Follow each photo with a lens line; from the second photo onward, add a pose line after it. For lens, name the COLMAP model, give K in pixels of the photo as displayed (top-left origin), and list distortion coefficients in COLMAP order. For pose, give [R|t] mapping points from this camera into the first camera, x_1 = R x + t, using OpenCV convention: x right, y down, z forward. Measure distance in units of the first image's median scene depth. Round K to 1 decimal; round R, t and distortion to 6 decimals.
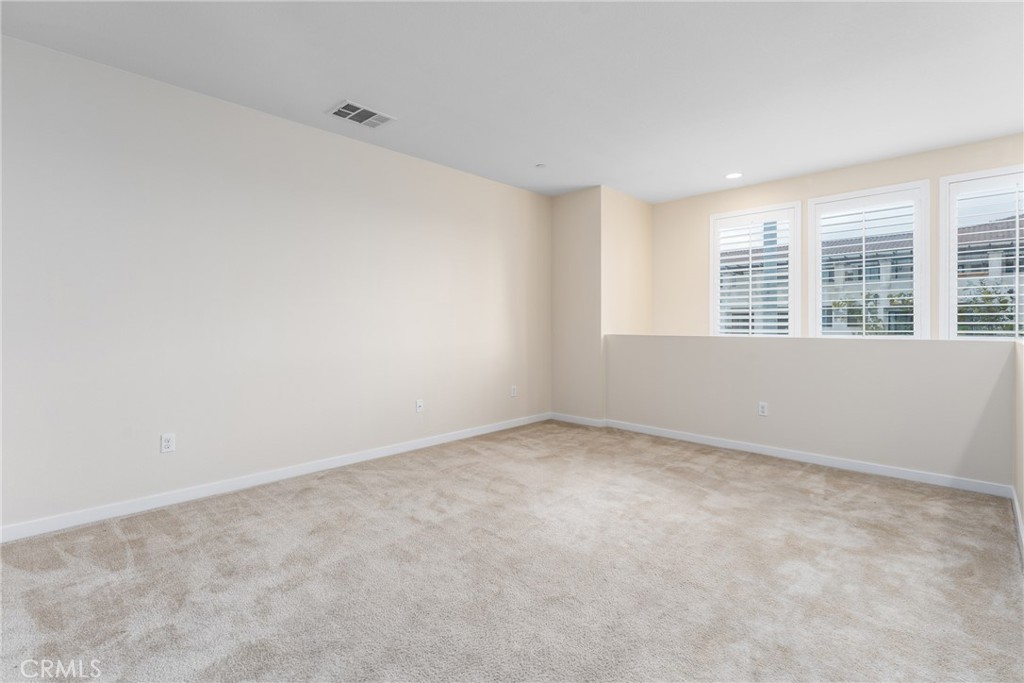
lens RADIAL K [[475.3, 0, 502.6], [0, 475.3, 325.1], [0, 0, 1]] dist [-0.005580, -0.000133]
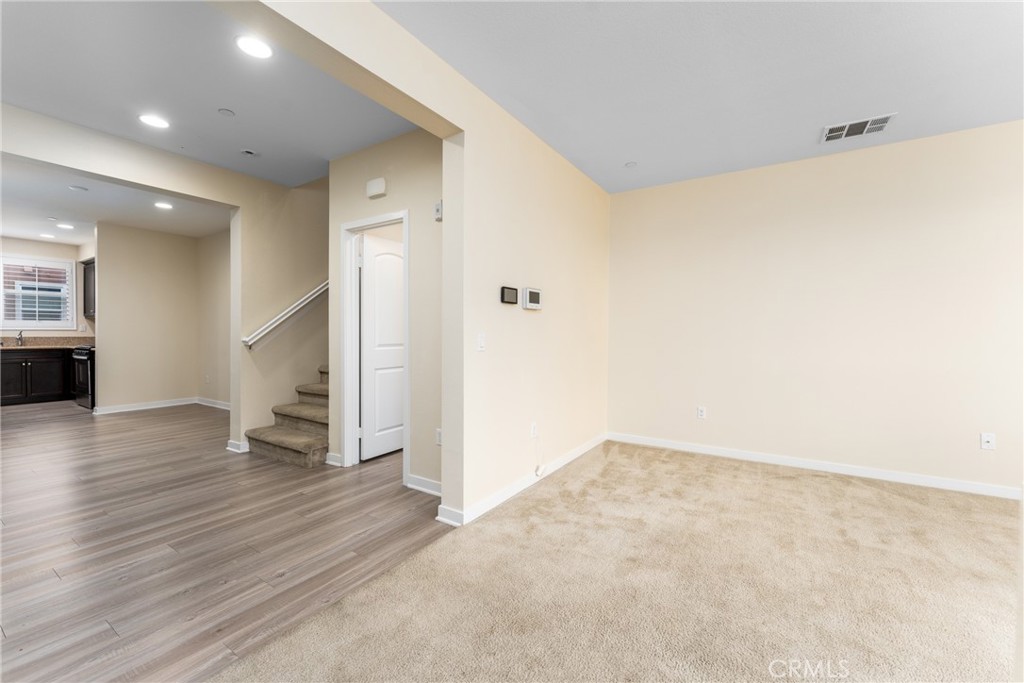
lens RADIAL K [[416.6, 0, 514.9], [0, 416.6, 335.2], [0, 0, 1]] dist [-0.000640, -0.000170]
pose [[0.204591, 0.005603, -0.978831, 0.550723], [-0.010266, 0.999941, 0.003578, 0.000229], [0.978794, 0.009317, 0.204637, 0.150984]]
